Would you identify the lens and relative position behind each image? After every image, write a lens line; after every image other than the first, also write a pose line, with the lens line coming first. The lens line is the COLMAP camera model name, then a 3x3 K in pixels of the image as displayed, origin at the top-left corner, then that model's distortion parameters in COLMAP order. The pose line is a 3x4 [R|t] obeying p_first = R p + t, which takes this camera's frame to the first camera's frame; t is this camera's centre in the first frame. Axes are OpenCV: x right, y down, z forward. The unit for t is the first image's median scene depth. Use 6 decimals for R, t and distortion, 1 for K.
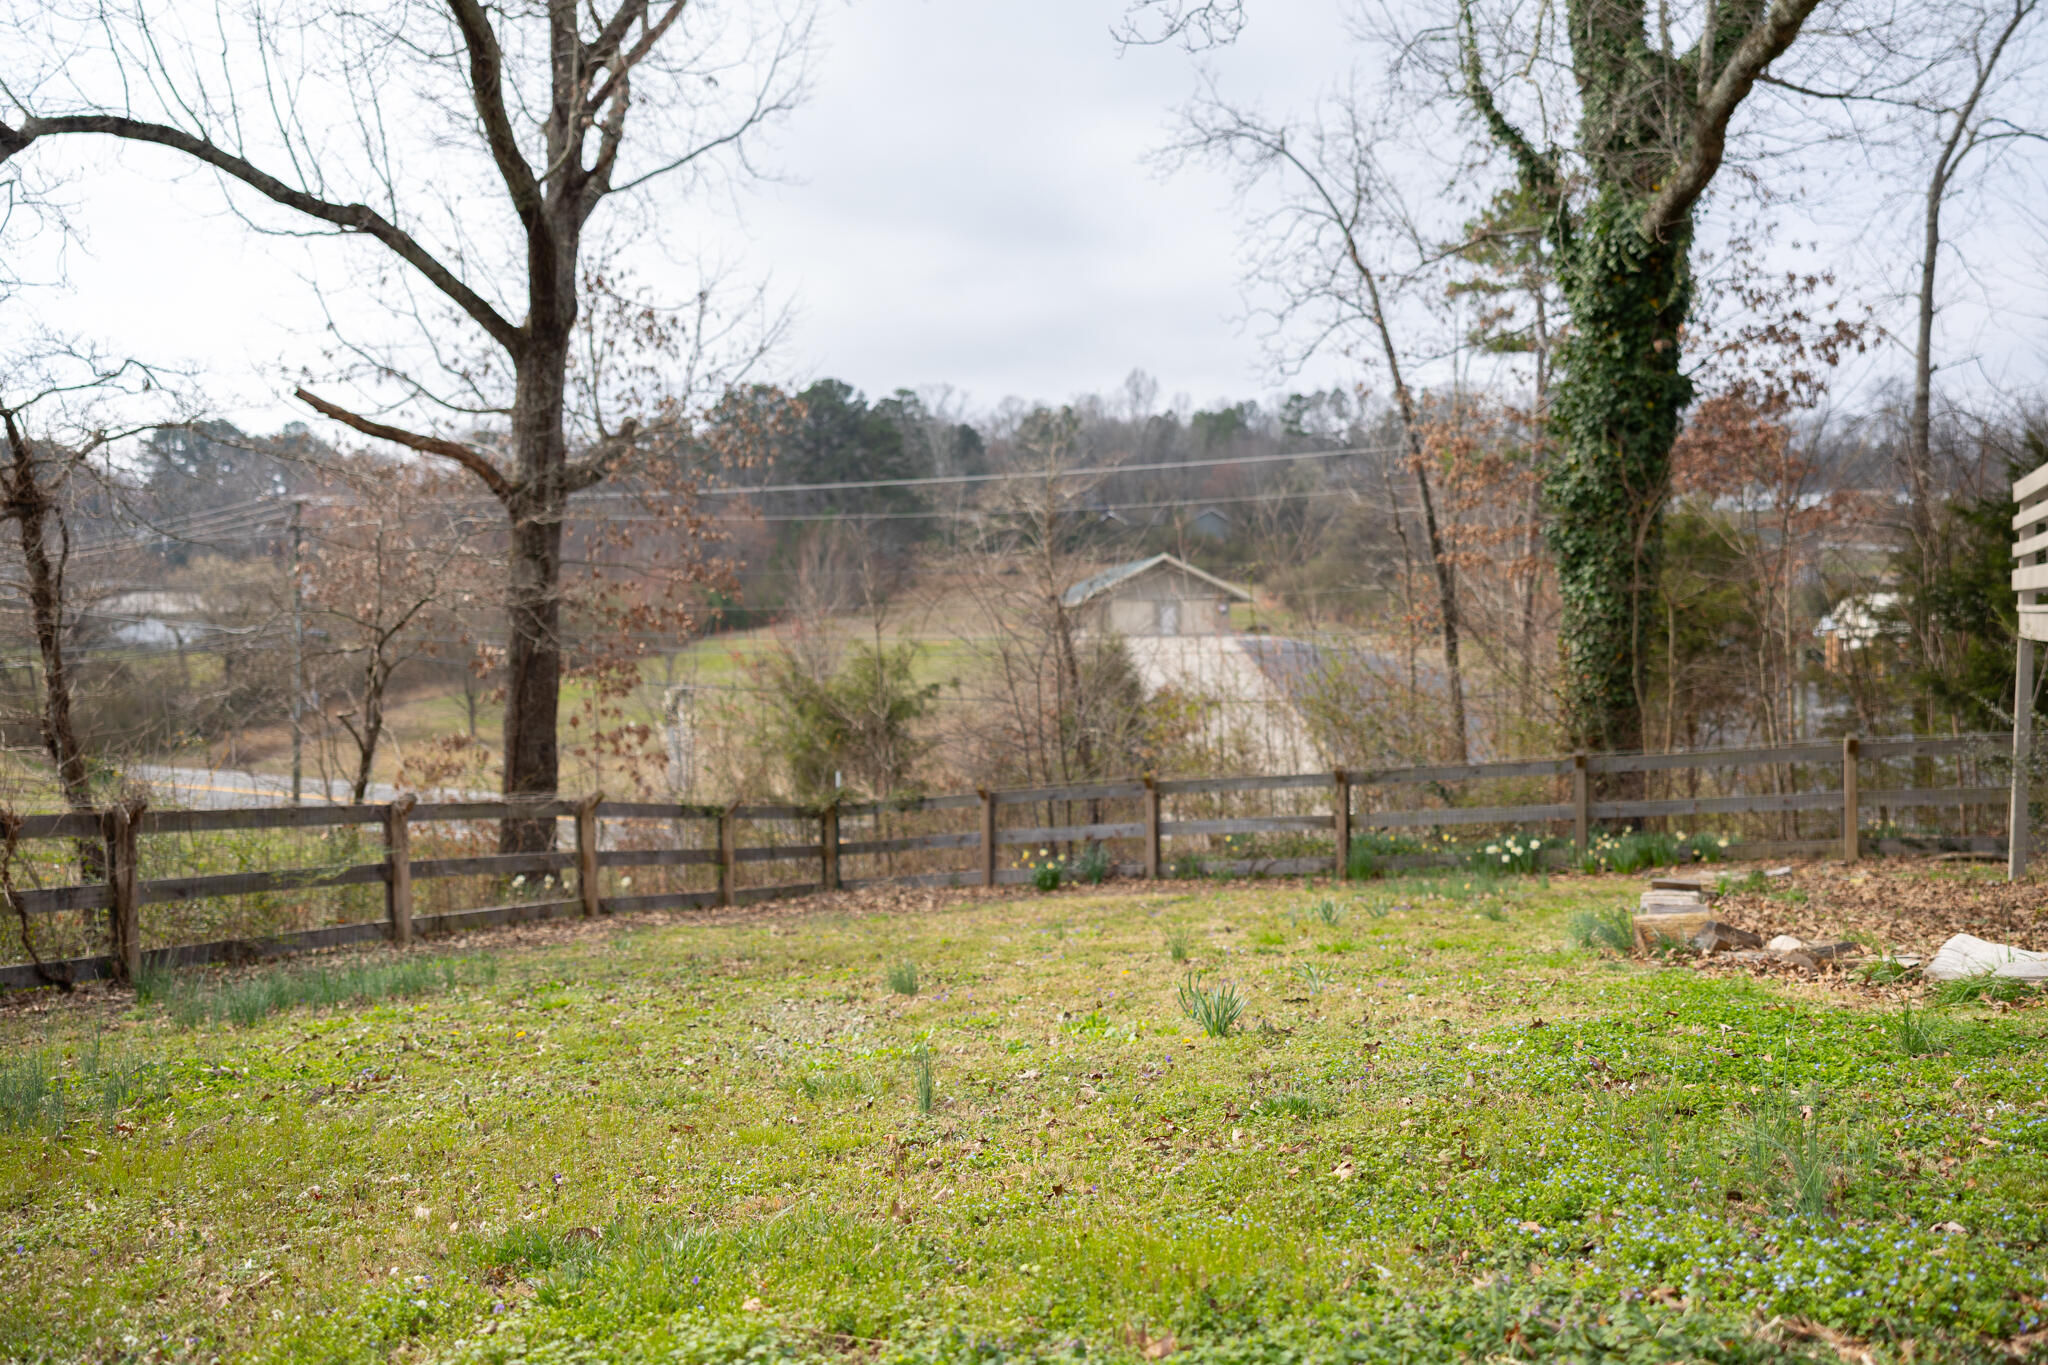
lens RADIAL K [[1591.0, 0, 1020.6], [0, 1591.0, 670.6], [0, 0, 1]] dist [-0.004020, 0.001629]
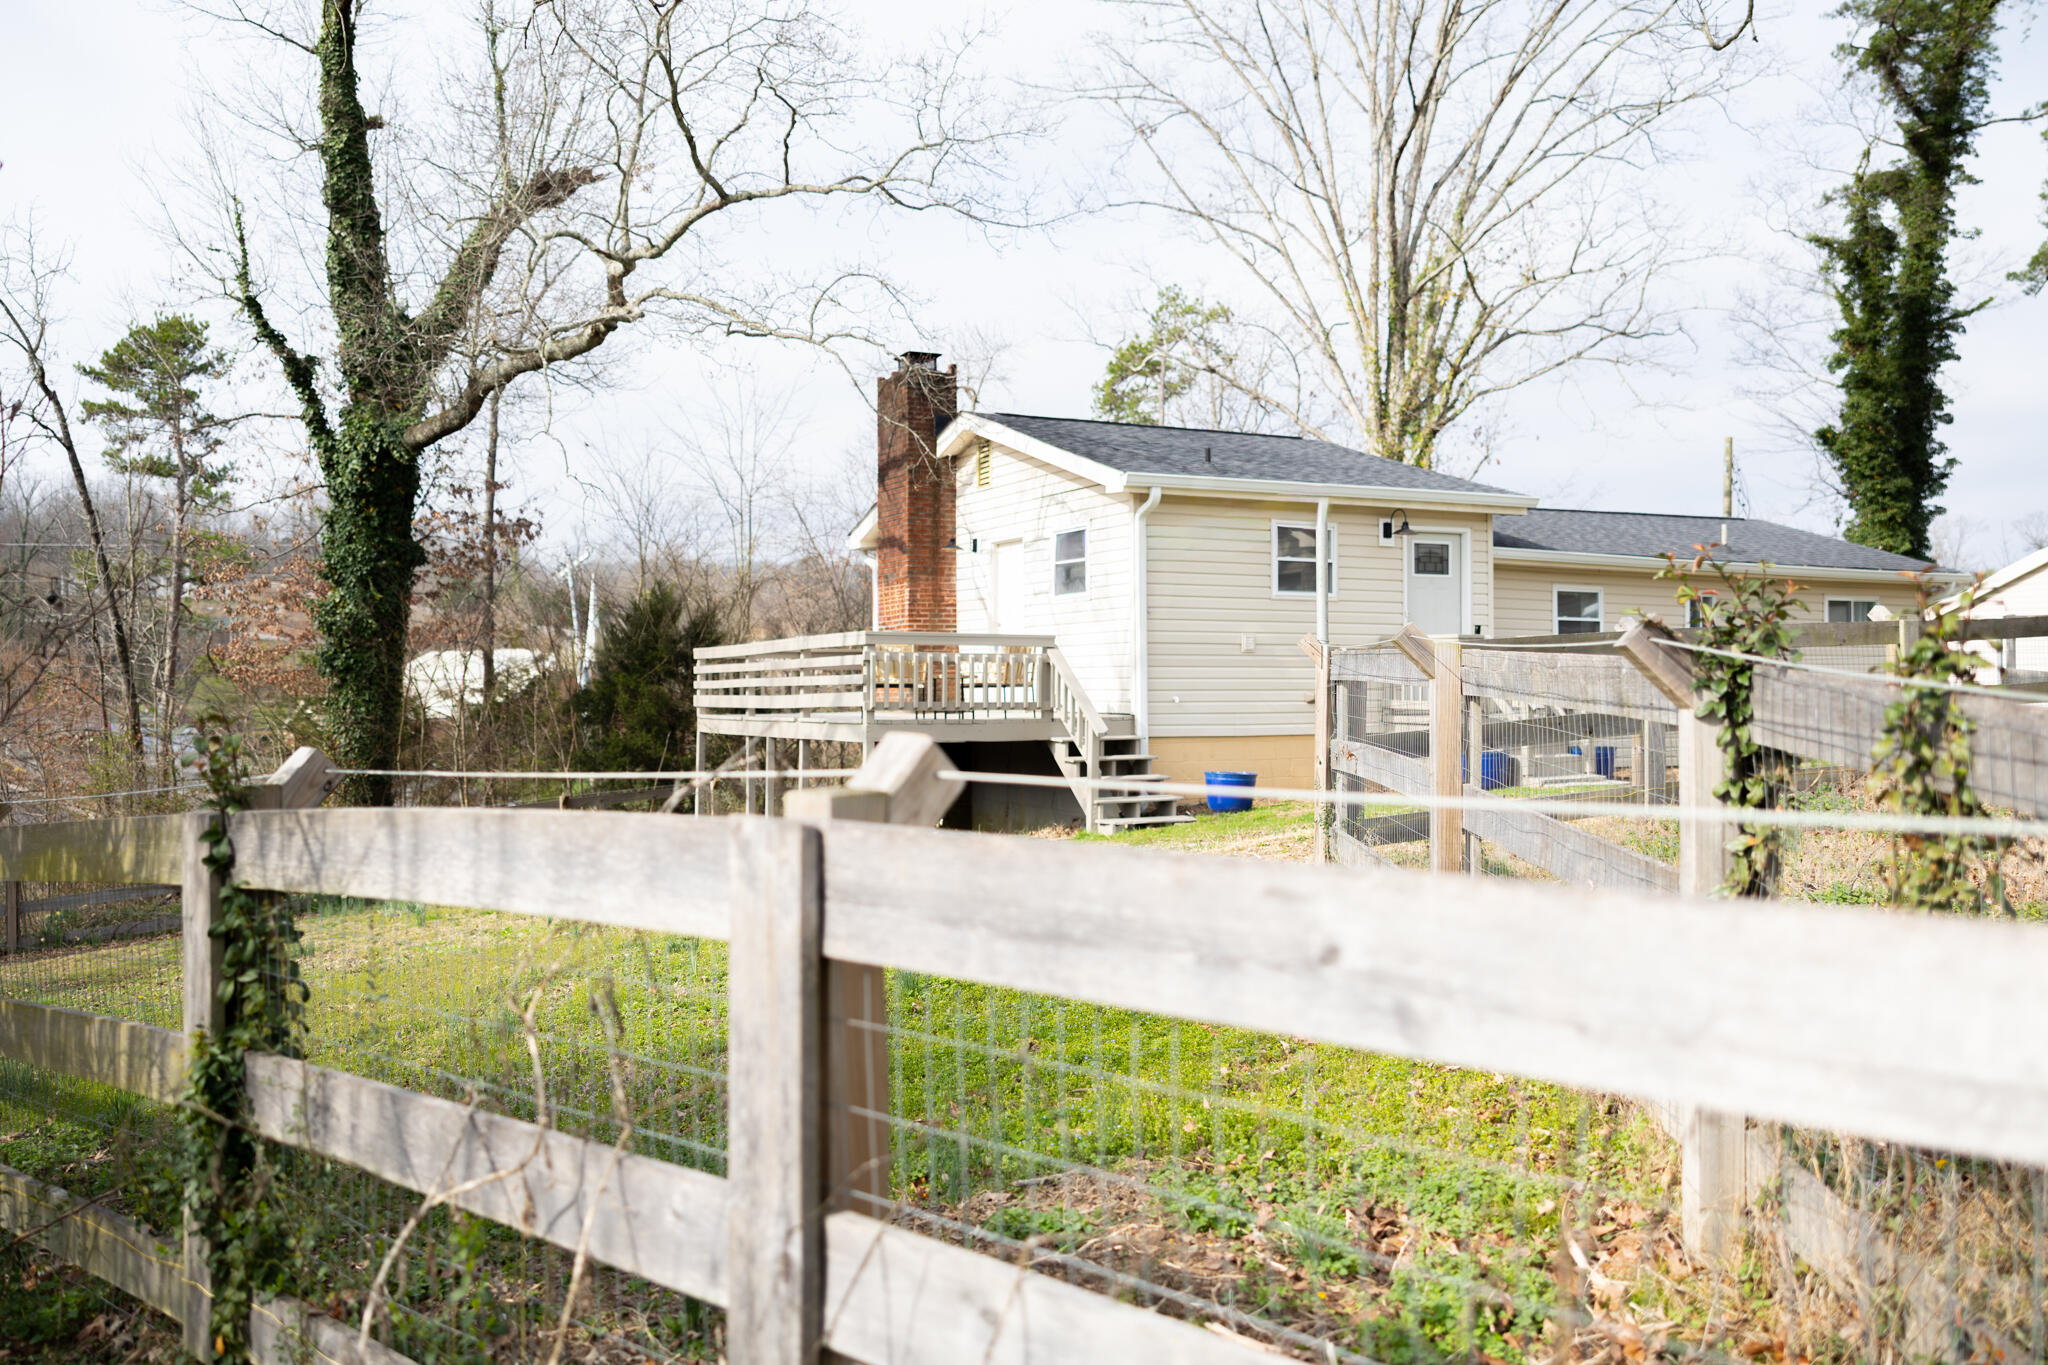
lens RADIAL K [[1618.3, 0, 1017.7], [0, 1618.3, 669.8], [0, 0, 1]] dist [0.027296, 0.000115]
pose [[0.594893, 0.018787, 0.803585, -0.271620], [0.025444, 0.998786, -0.042187, -0.001534], [-0.803402, 0.045543, 0.593693, -0.171103]]
